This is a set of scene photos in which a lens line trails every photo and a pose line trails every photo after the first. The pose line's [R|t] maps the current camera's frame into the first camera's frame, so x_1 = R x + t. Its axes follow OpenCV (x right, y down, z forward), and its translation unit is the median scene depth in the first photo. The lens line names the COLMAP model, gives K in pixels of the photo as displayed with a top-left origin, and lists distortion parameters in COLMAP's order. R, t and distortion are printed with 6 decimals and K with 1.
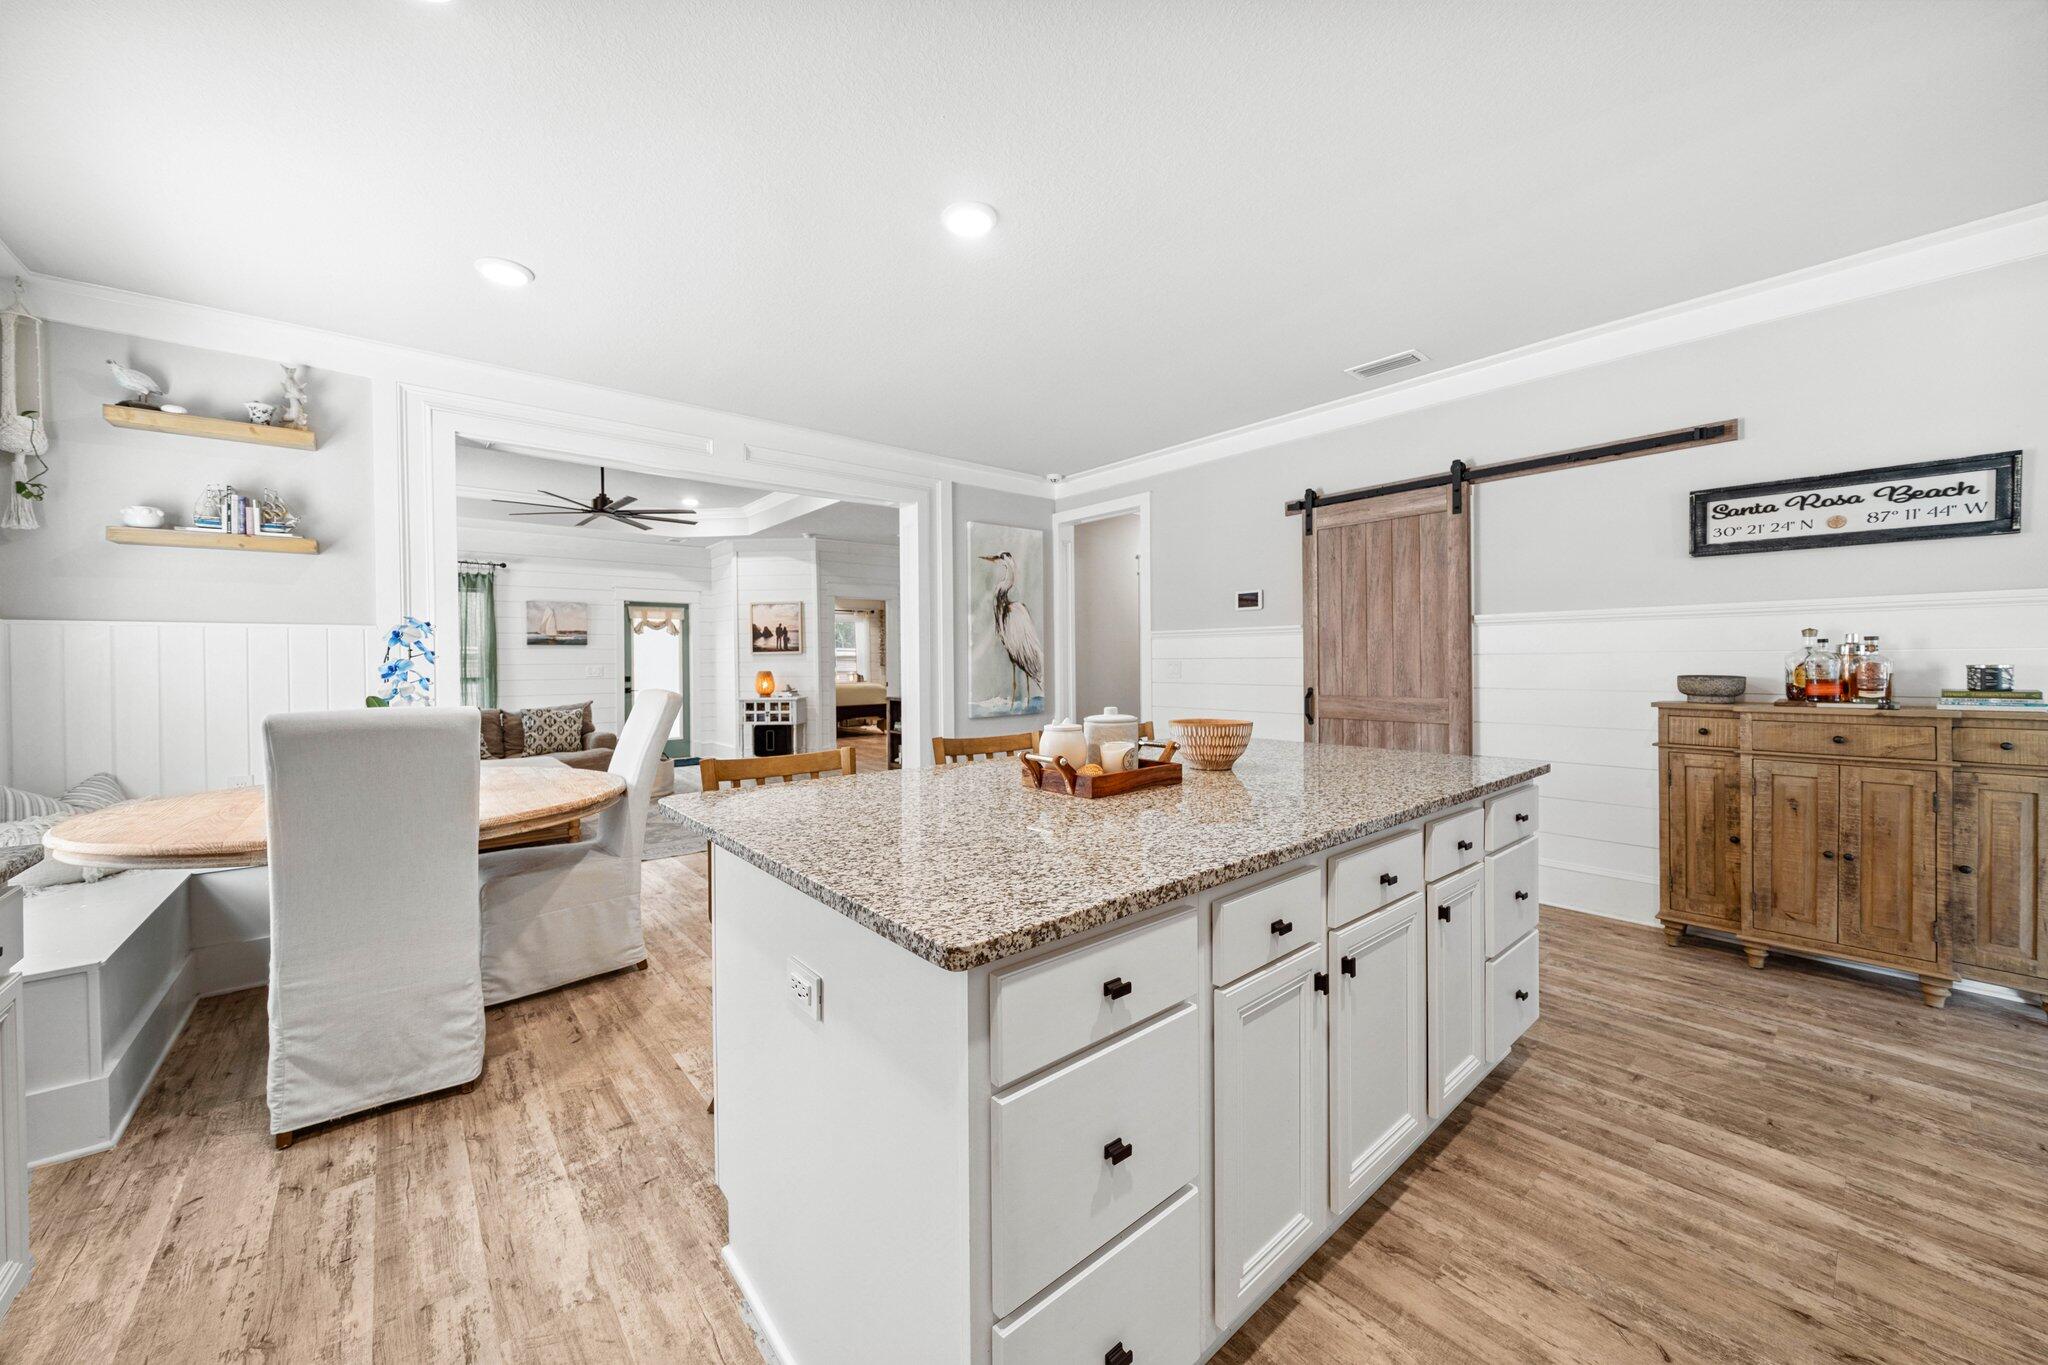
lens RADIAL K [[741.7, 0, 1014.2], [0, 741.7, 666.2], [0, 0, 1]] dist [-0.001692, -0.000190]
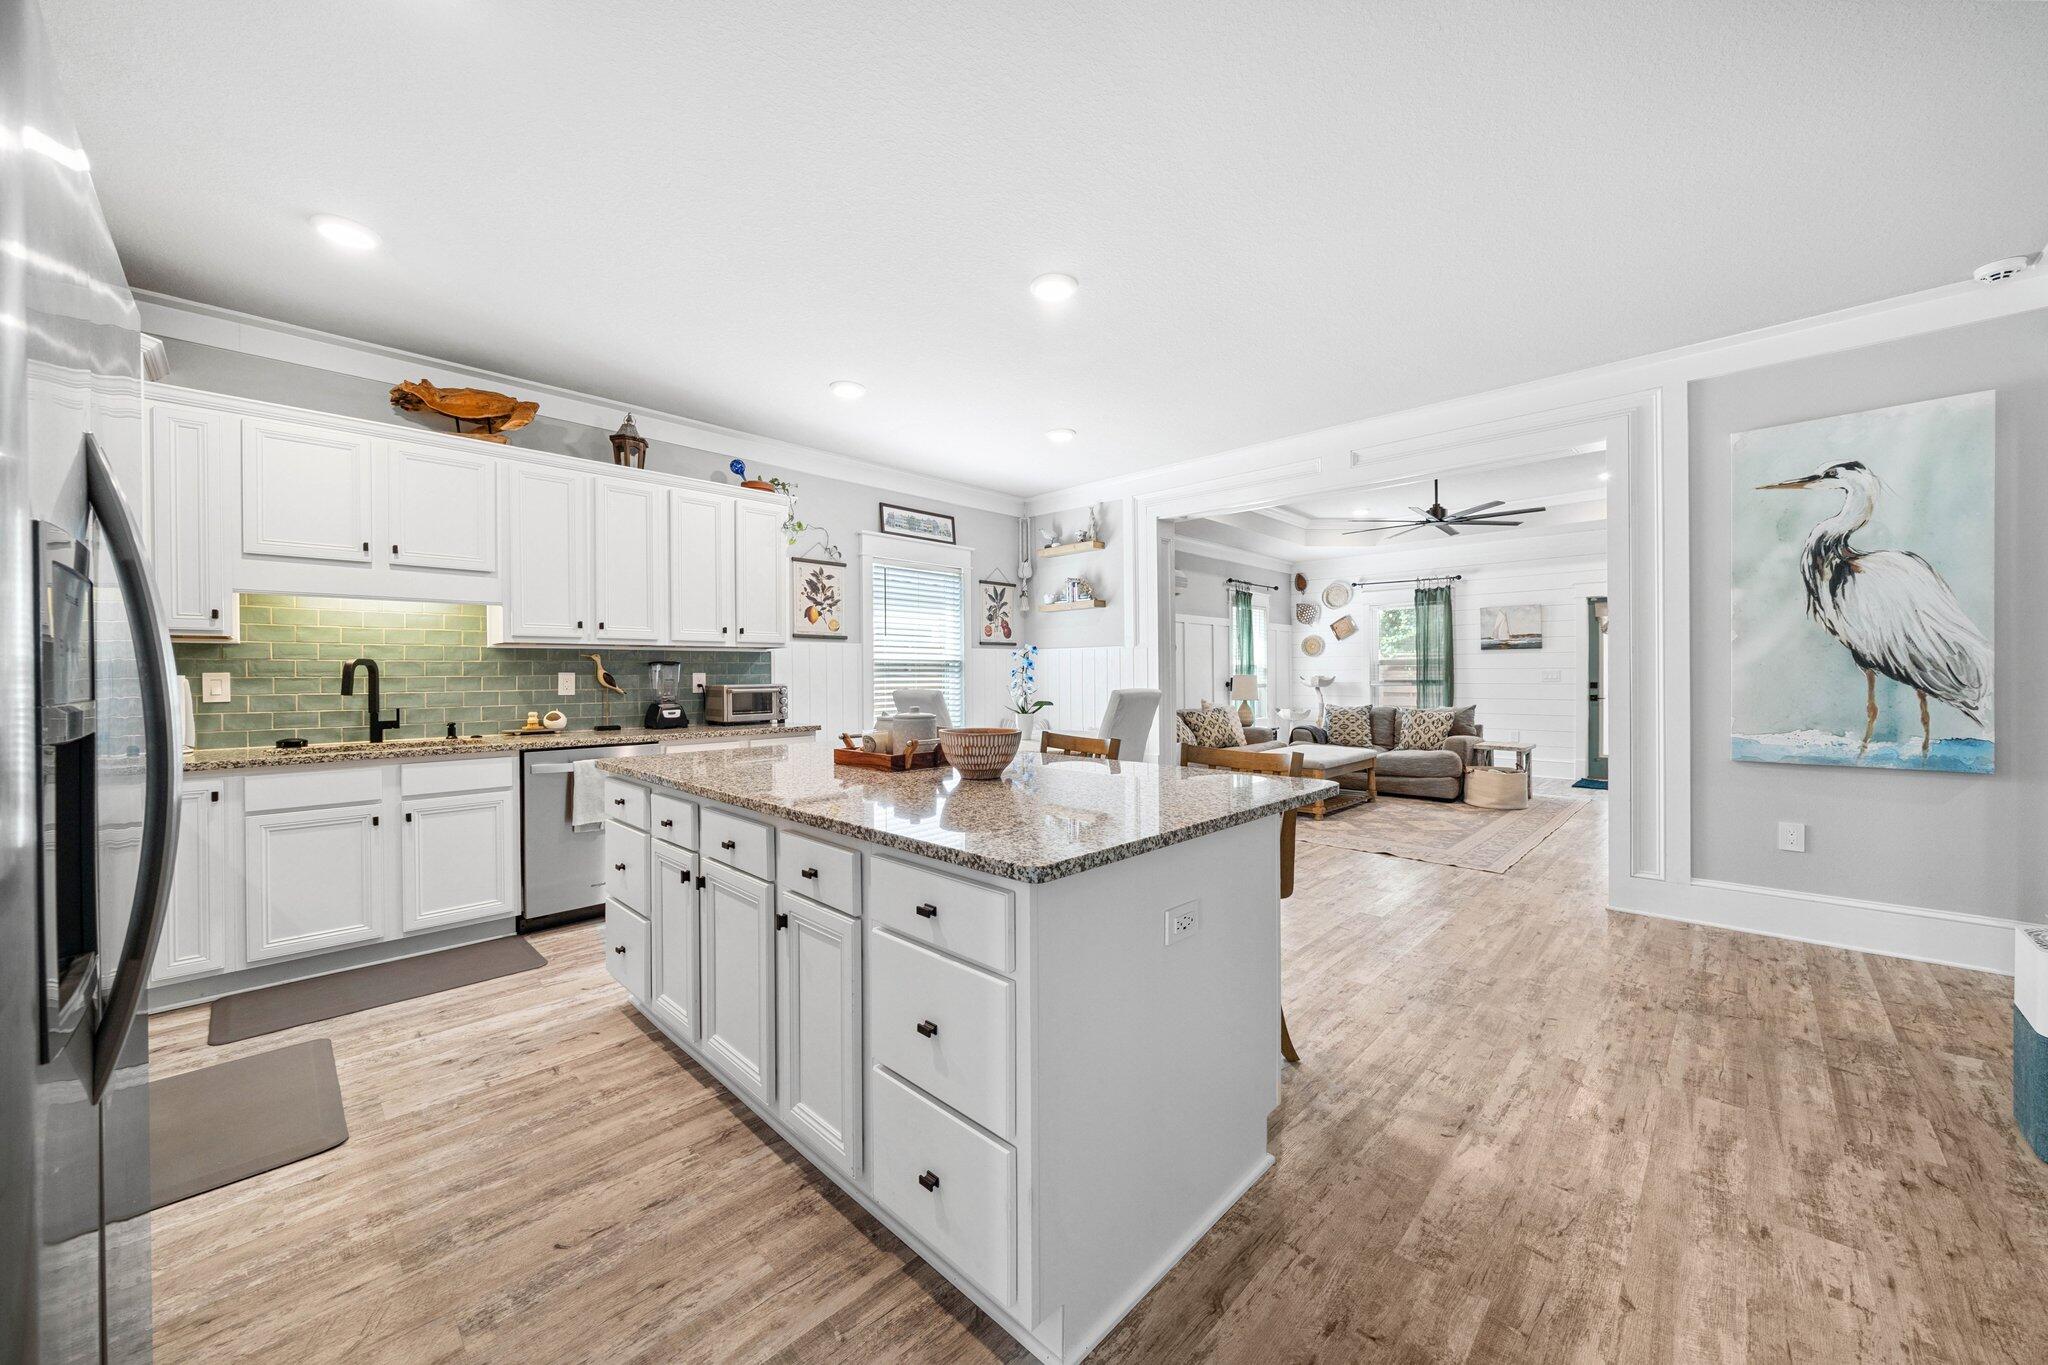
lens RADIAL K [[749.7, 0, 1025.0], [0, 749.7, 676.8], [0, 0, 1]] dist [-0.000643, -0.000021]
pose [[0.102317, 0.013082, -0.994666, 0.711756], [-0.002452, 0.999914, 0.012899, -0.006311], [0.994749, 0.001120, 0.102340, 0.535776]]
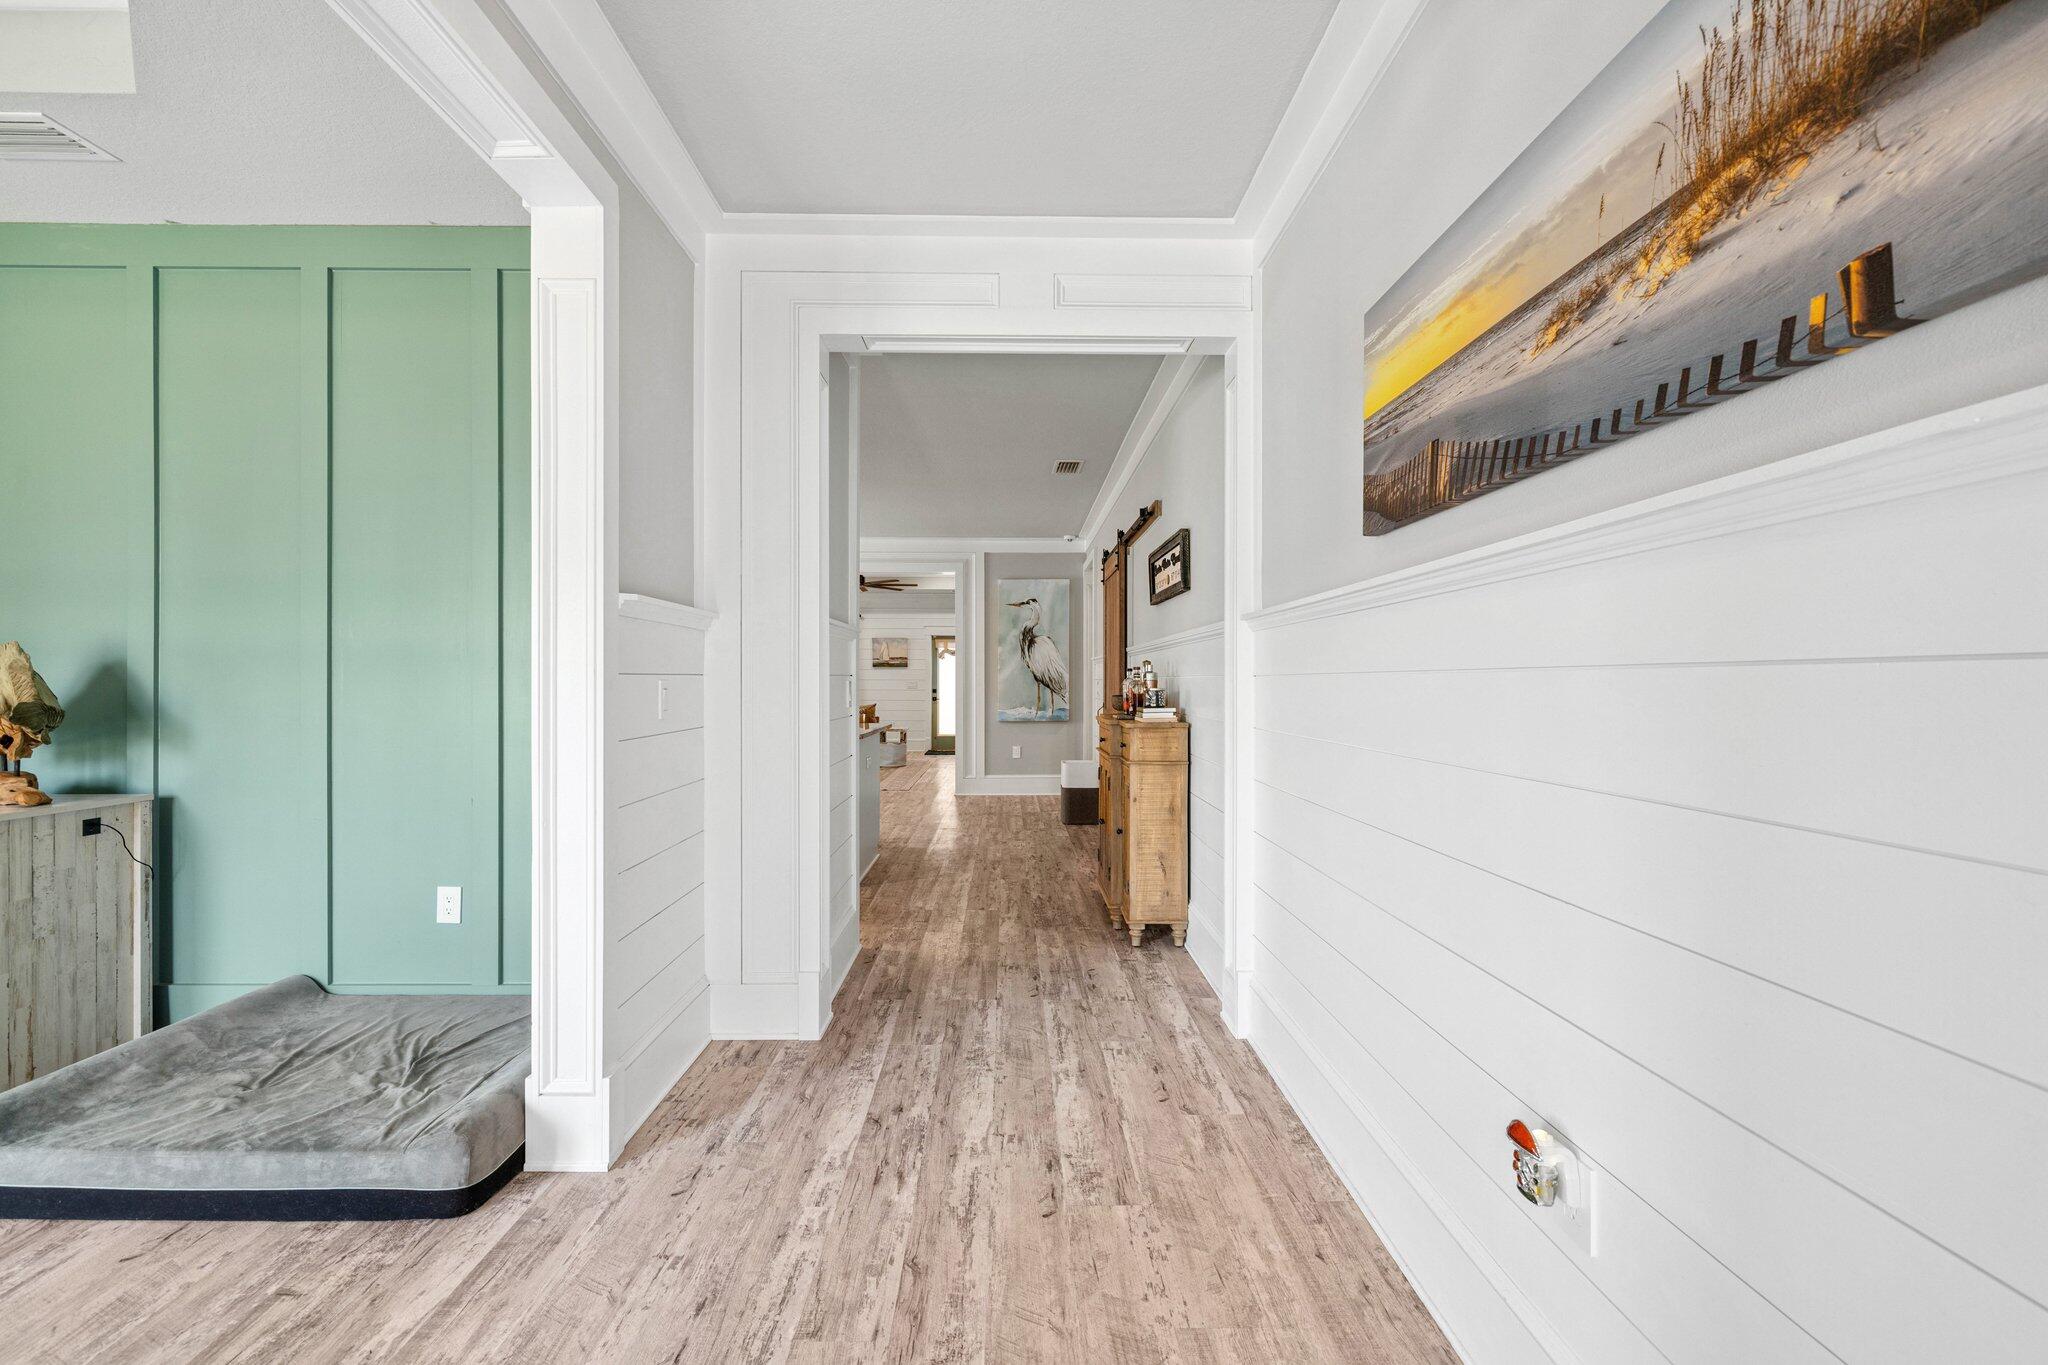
lens RADIAL K [[808.4, 0, 1024.0], [0, 808.4, 682.5], [0, 0, 1]] dist [0.001084, 0.000037]
pose [[0.778887, 0.011747, -0.627054, 1.347993], [-0.013835, 0.999903, 0.001547, -0.008052], [0.627011, 0.007470, 0.778974, -0.210488]]
